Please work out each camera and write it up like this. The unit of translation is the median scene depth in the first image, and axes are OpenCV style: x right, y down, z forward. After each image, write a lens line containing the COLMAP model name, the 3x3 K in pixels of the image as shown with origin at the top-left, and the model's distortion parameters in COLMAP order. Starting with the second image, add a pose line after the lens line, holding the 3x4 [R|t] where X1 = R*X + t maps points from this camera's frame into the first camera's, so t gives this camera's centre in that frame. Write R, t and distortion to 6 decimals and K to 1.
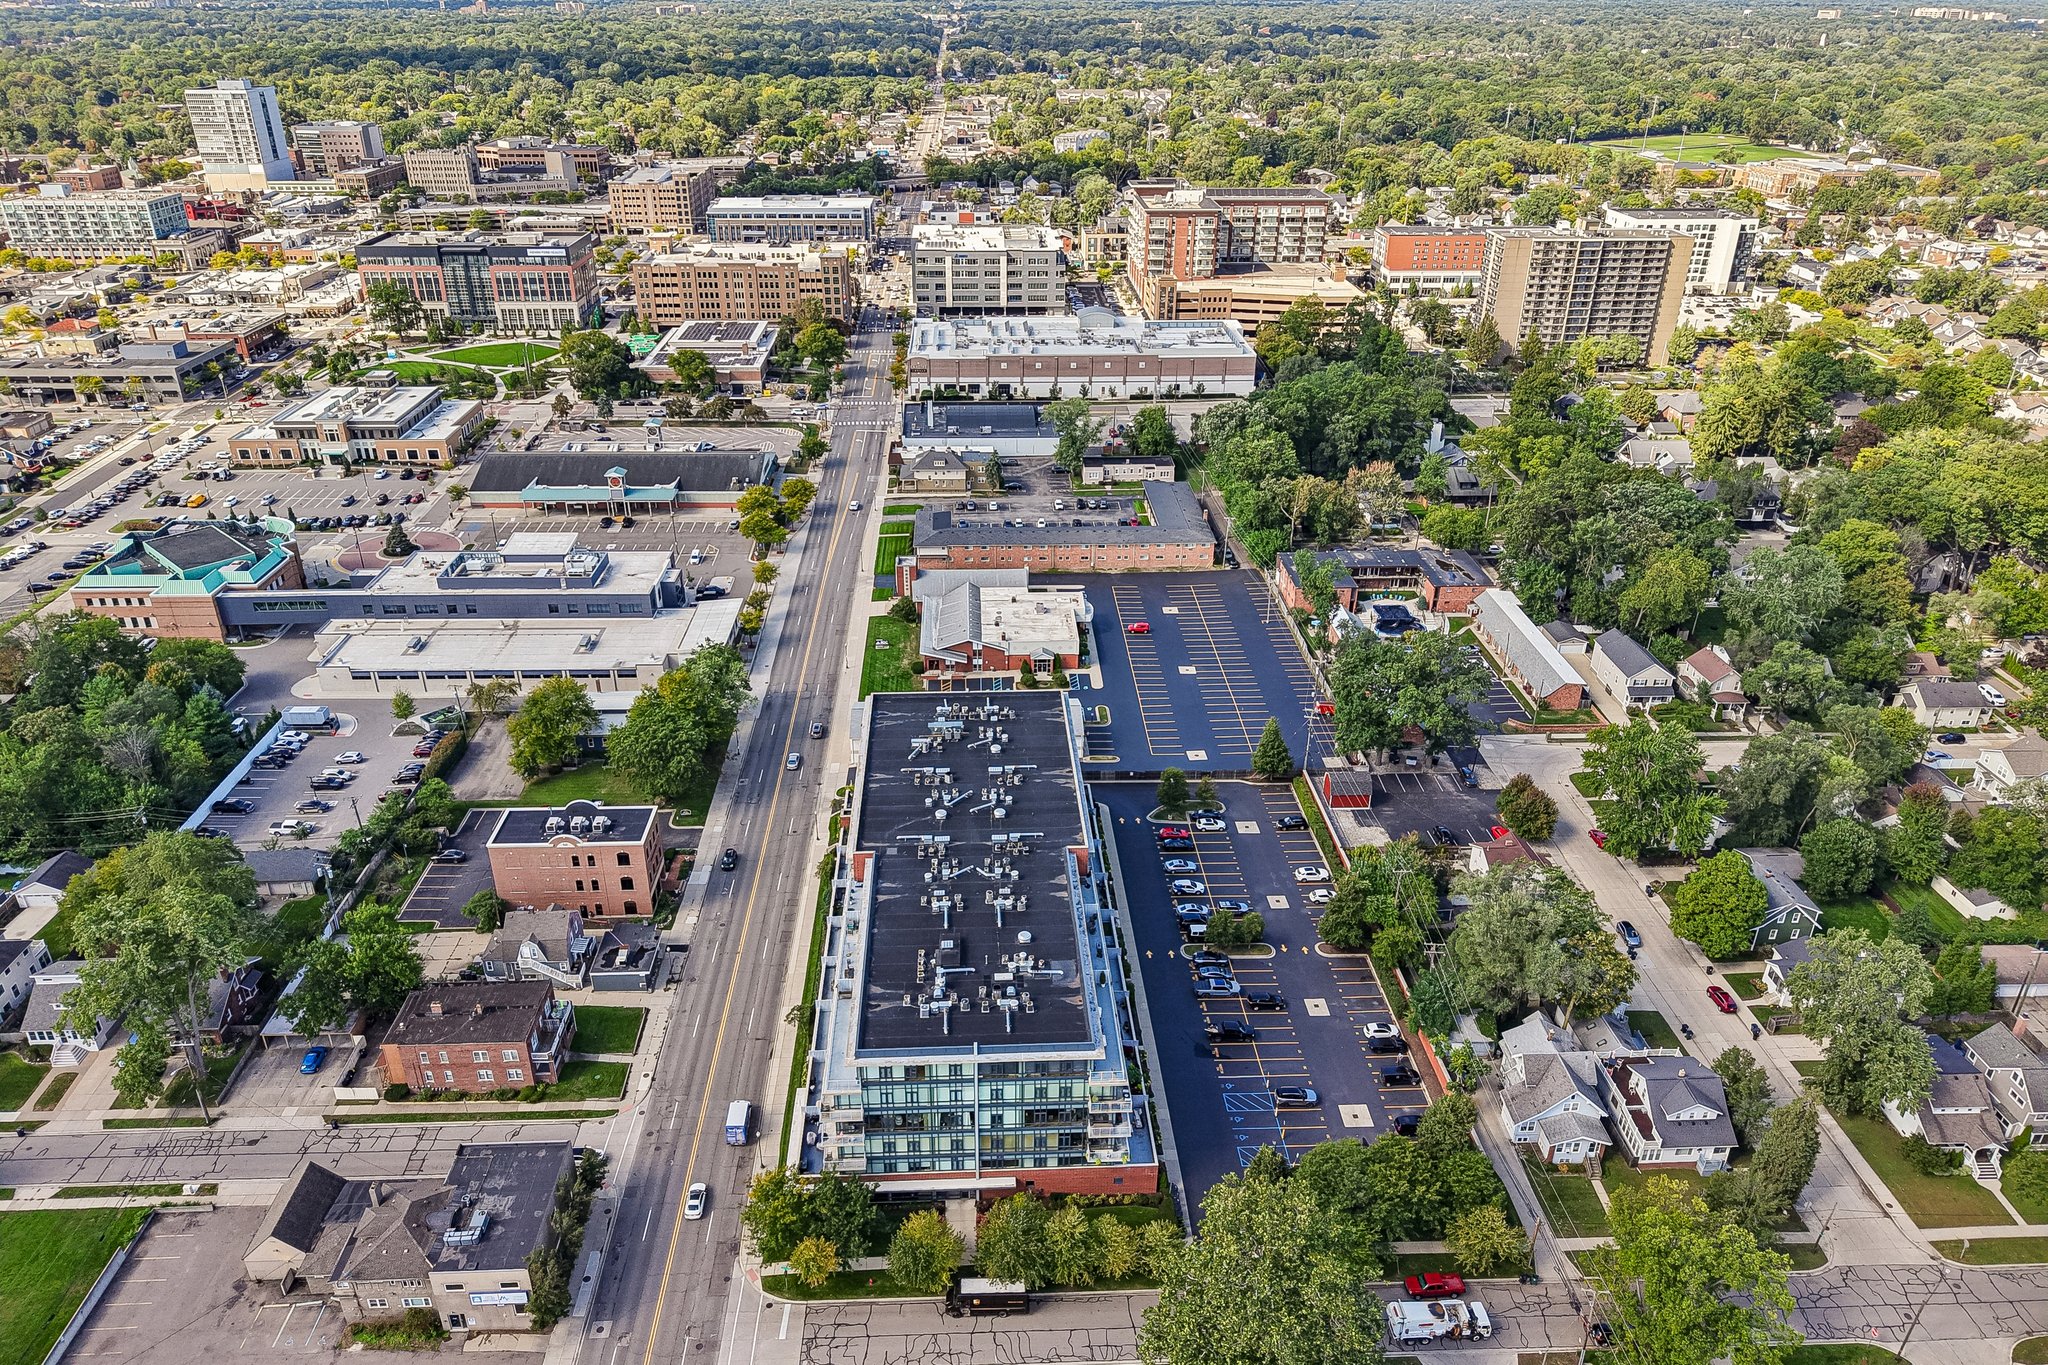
lens RADIAL K [[1364.2, 0, 1015.3], [0, 1364.2, 685.2], [0, 0, 1]] dist [0.066016, -0.090503]
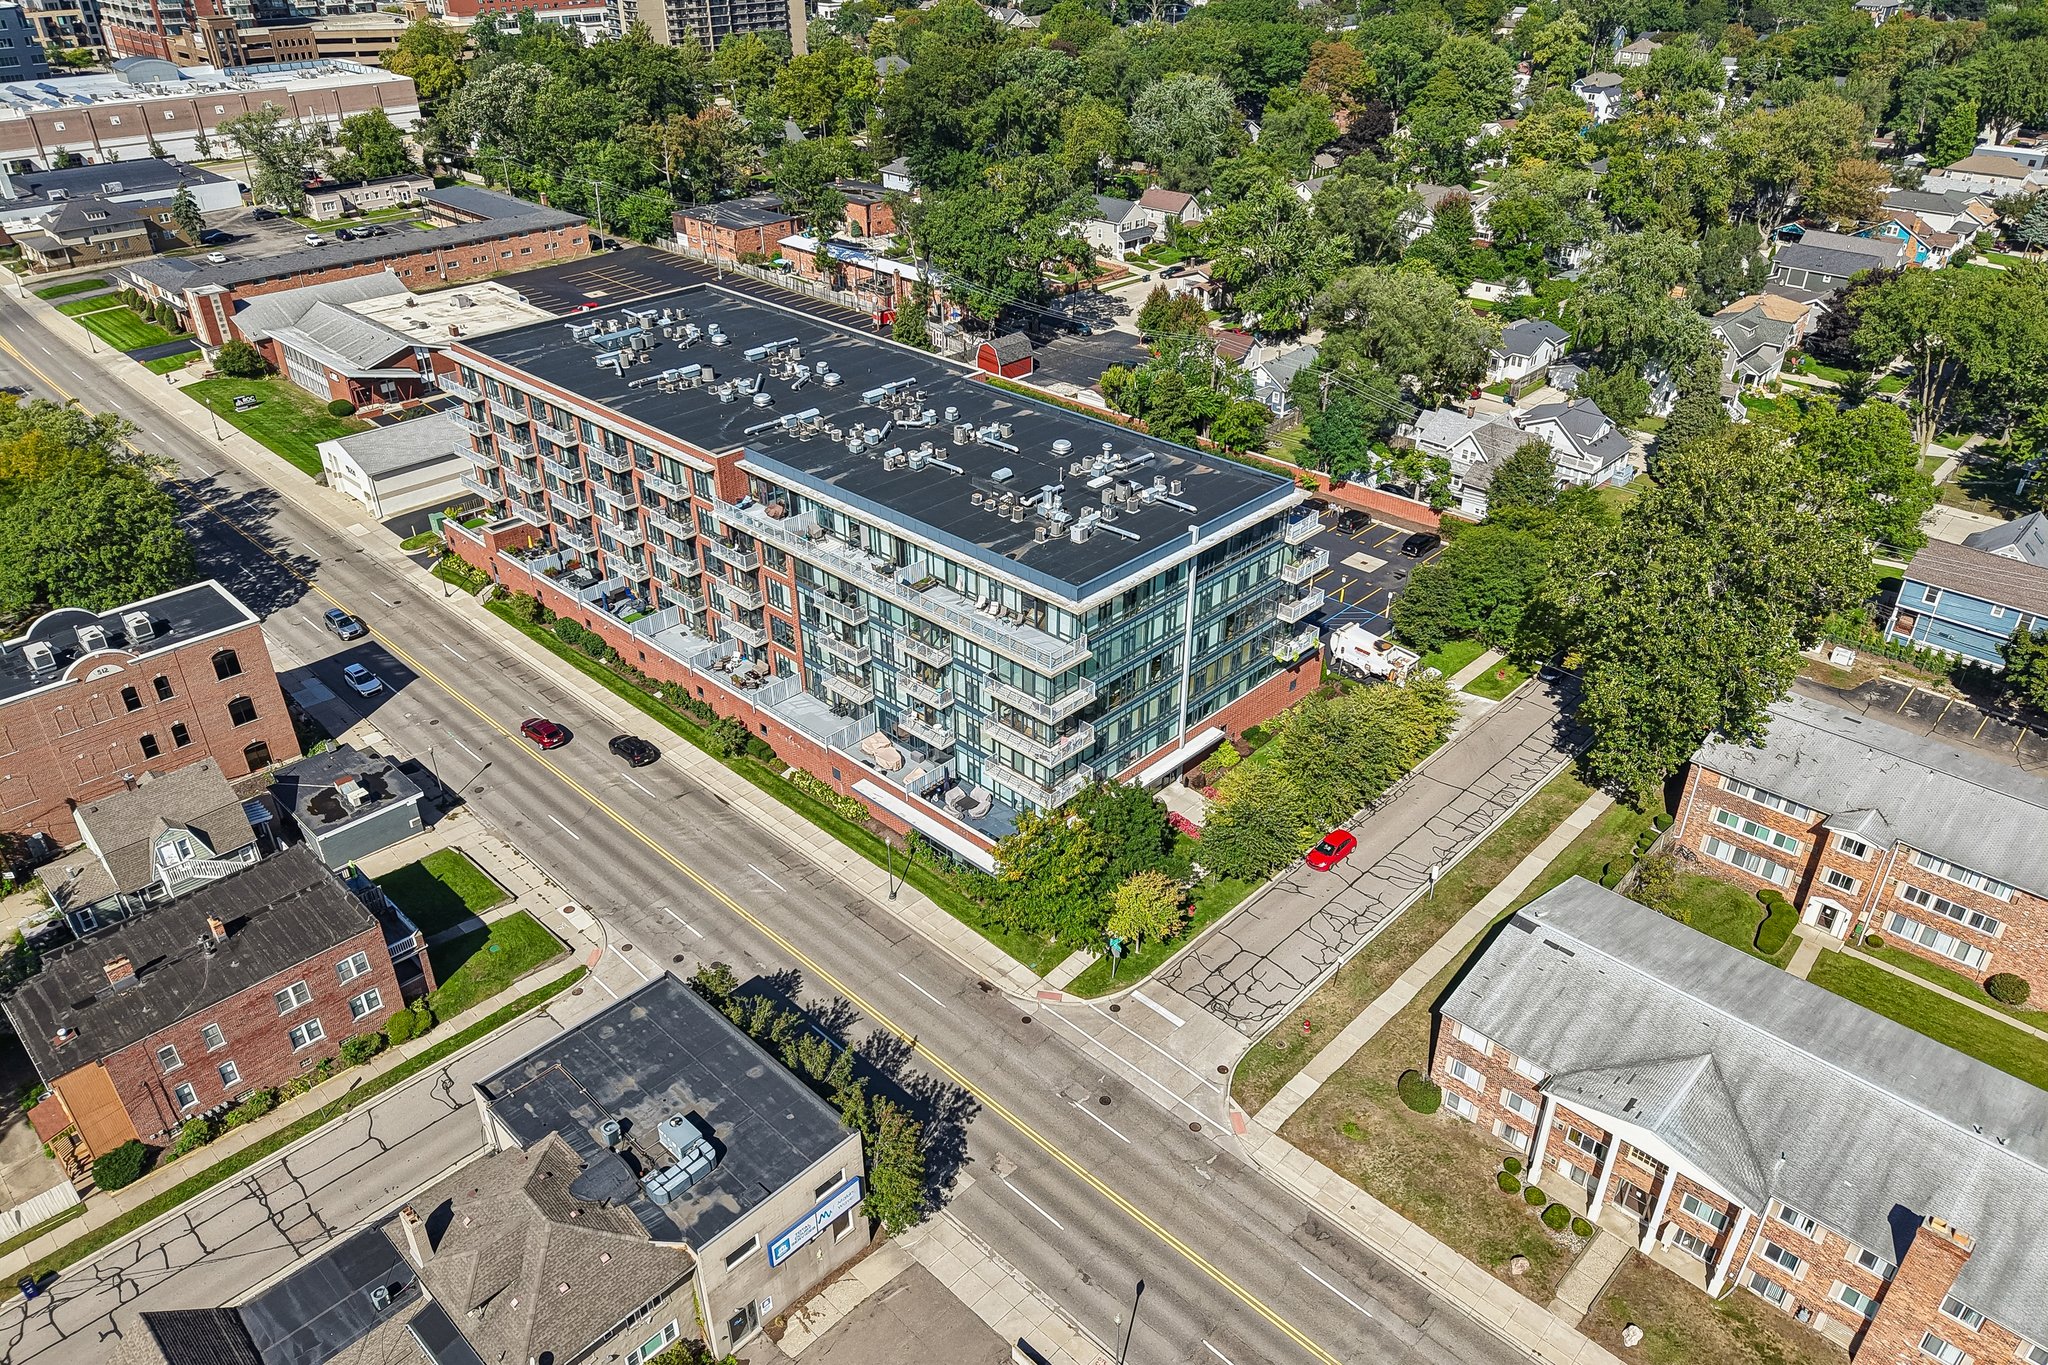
lens RADIAL K [[1374.2, 0, 1018.3], [0, 1374.2, 683.3], [0, 0, 1]] dist [0.026898, -0.027523]
pose [[0.724871, -0.359967, 0.587355, -0.199139], [0.320586, 0.930934, 0.174889, 0.072325], [-0.609743, 0.061526, 0.790208, 0.199880]]
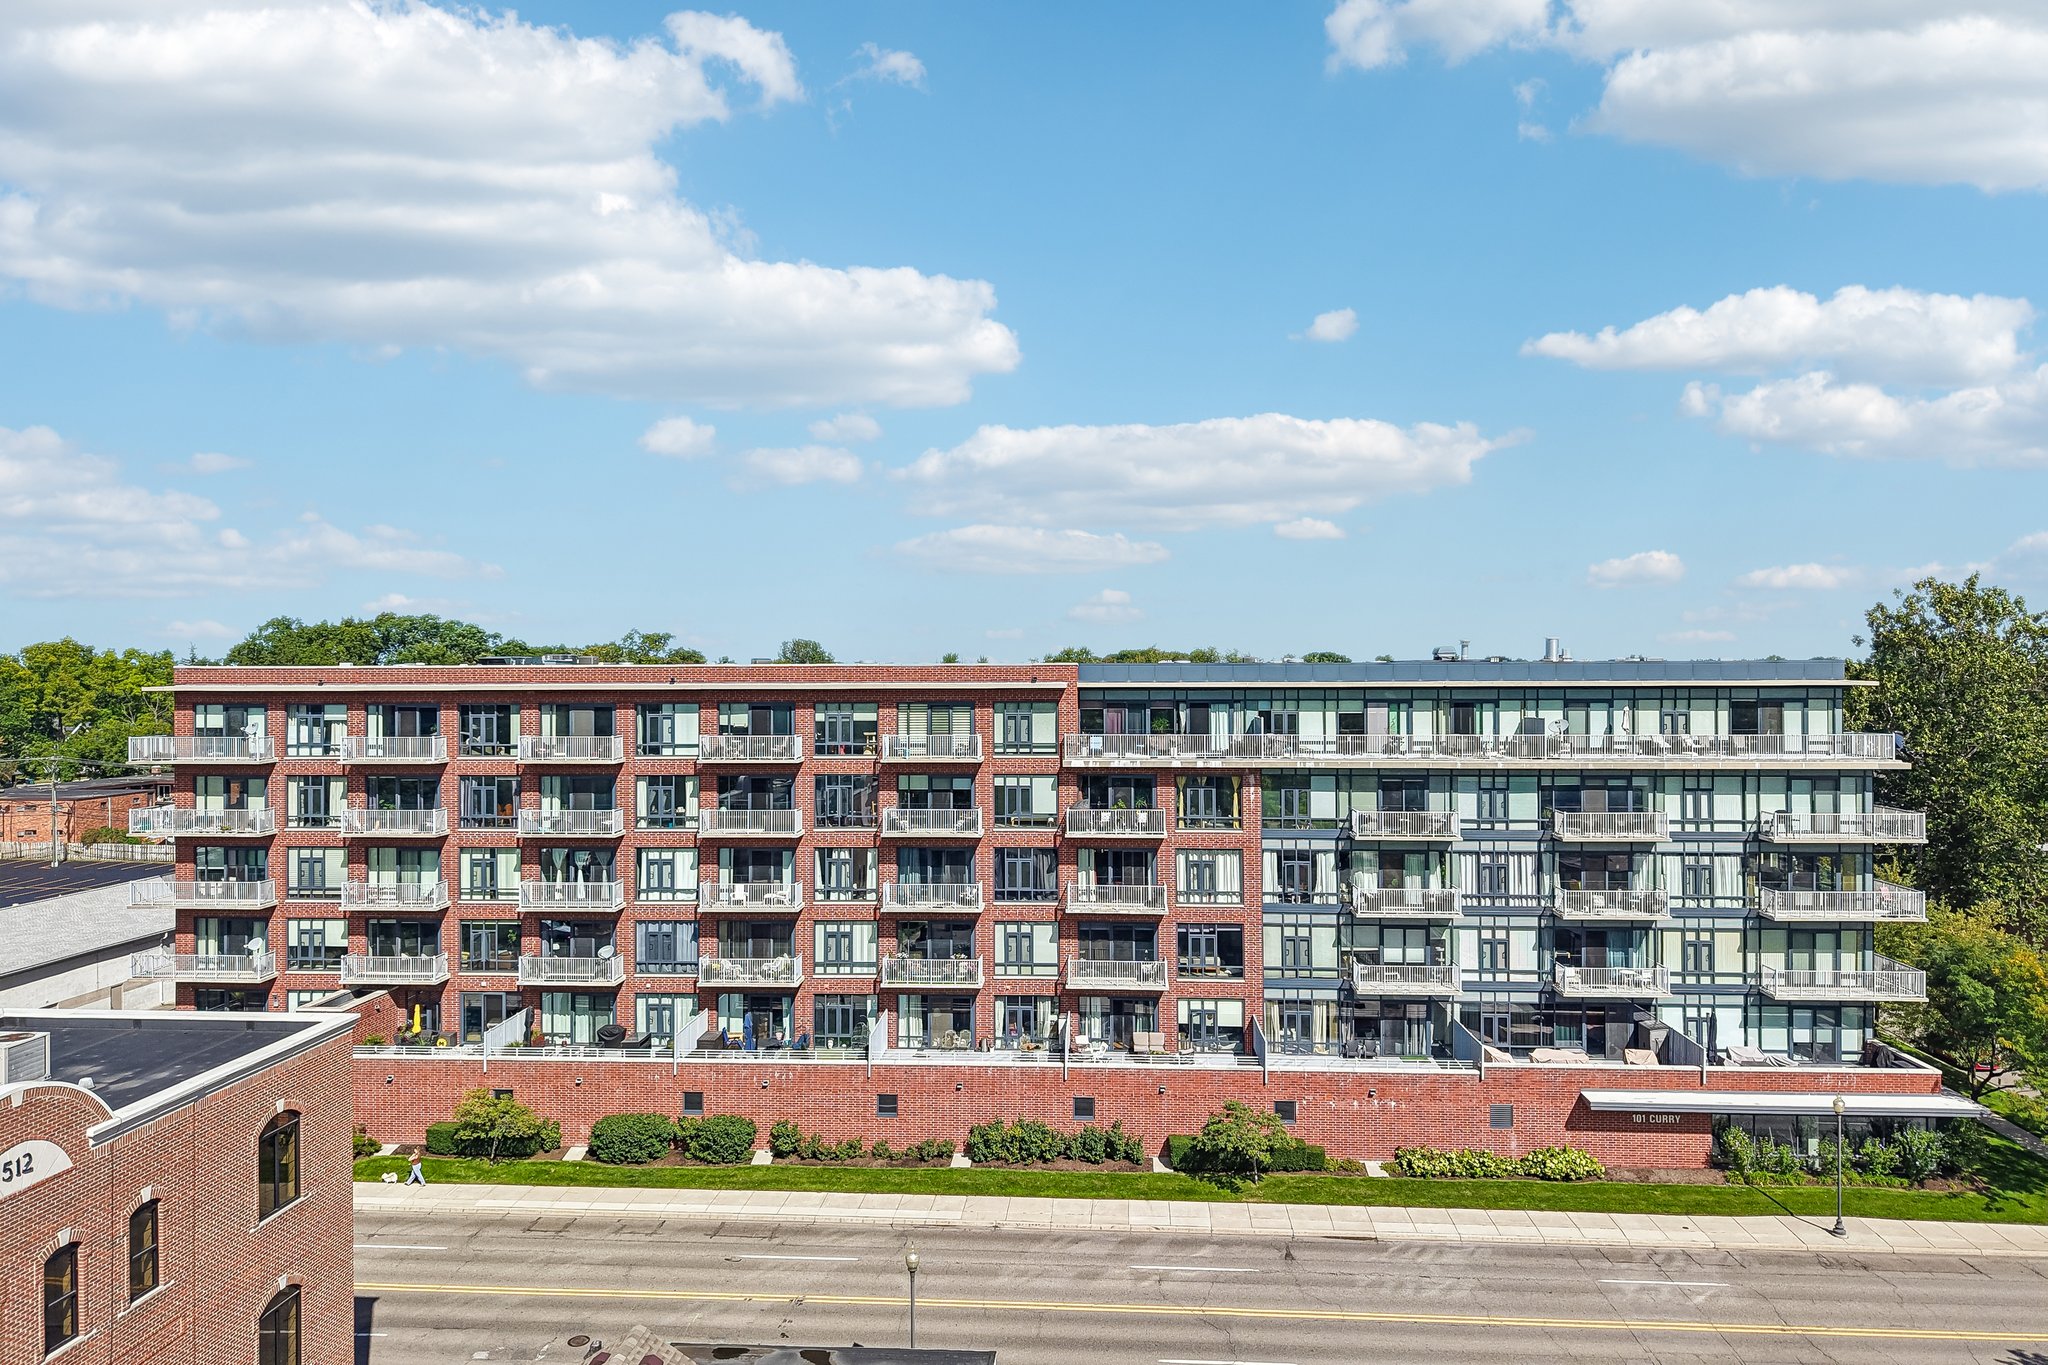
lens RADIAL K [[1384.7, 0, 1032.6], [0, 1384.7, 647.4], [0, 0, 1]] dist [0.004488, -0.005314]
pose [[0.104244, 0.009190, 0.994509, -0.231320], [0.454352, 0.889070, -0.055841, 0.063783], [-0.884702, 0.457678, 0.088505, 0.457550]]
